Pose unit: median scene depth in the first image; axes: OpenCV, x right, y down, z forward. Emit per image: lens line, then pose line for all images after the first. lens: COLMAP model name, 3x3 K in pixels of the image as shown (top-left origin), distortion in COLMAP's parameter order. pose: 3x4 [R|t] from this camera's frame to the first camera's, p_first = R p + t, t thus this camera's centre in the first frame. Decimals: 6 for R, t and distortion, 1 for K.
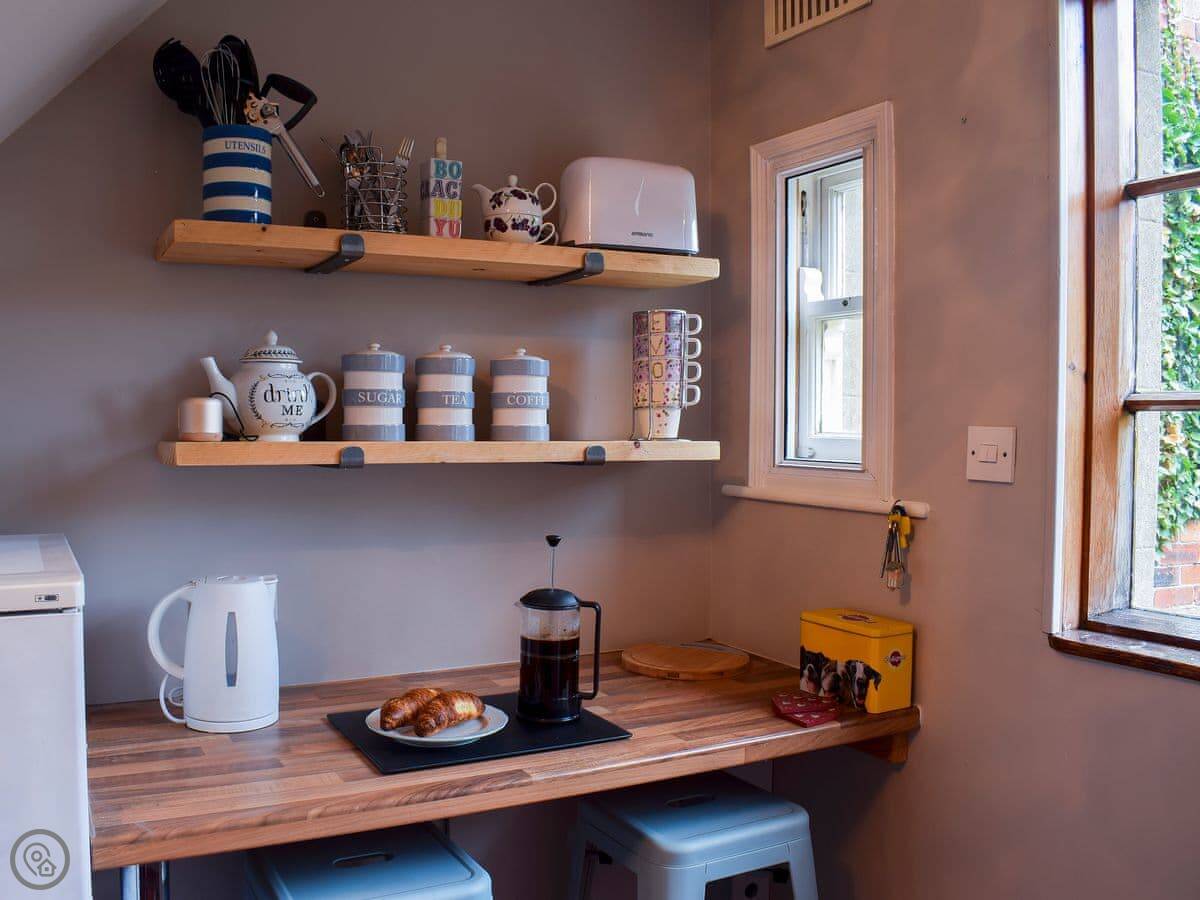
lens RADIAL K [[1074.1, 0, 600.0], [0, 1074.1, 450.0], [0, 0, 1]] dist [-0.068547, -0.005126]
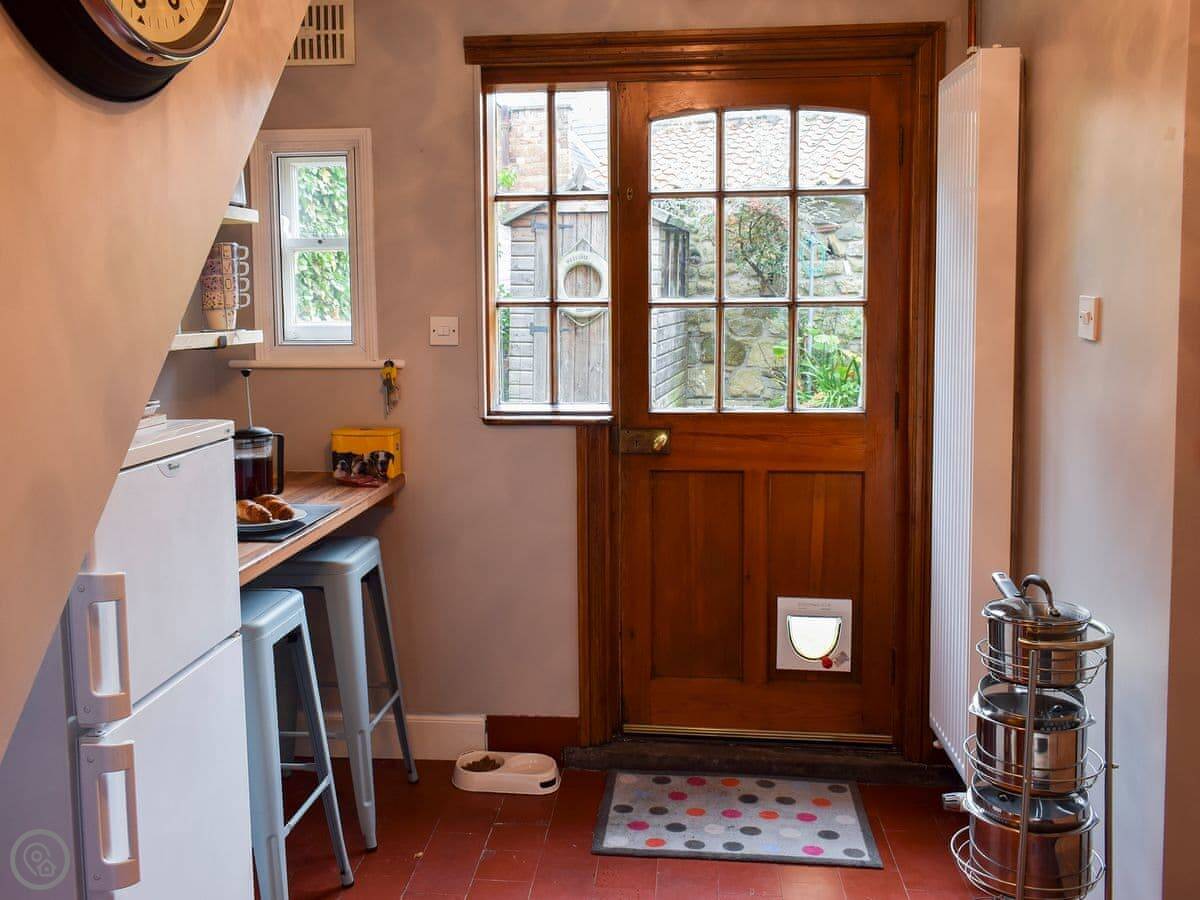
lens RADIAL K [[1092.1, 0, 600.0], [0, 1092.1, 450.0], [0, 0, 1]] dist [-0.004842, -0.007609]
pose [[0.558076, -0.125008, 0.820320, -1.019846], [0.034758, 0.991241, 0.127408, -0.022715], [-0.829062, -0.042590, 0.557533, -0.311009]]
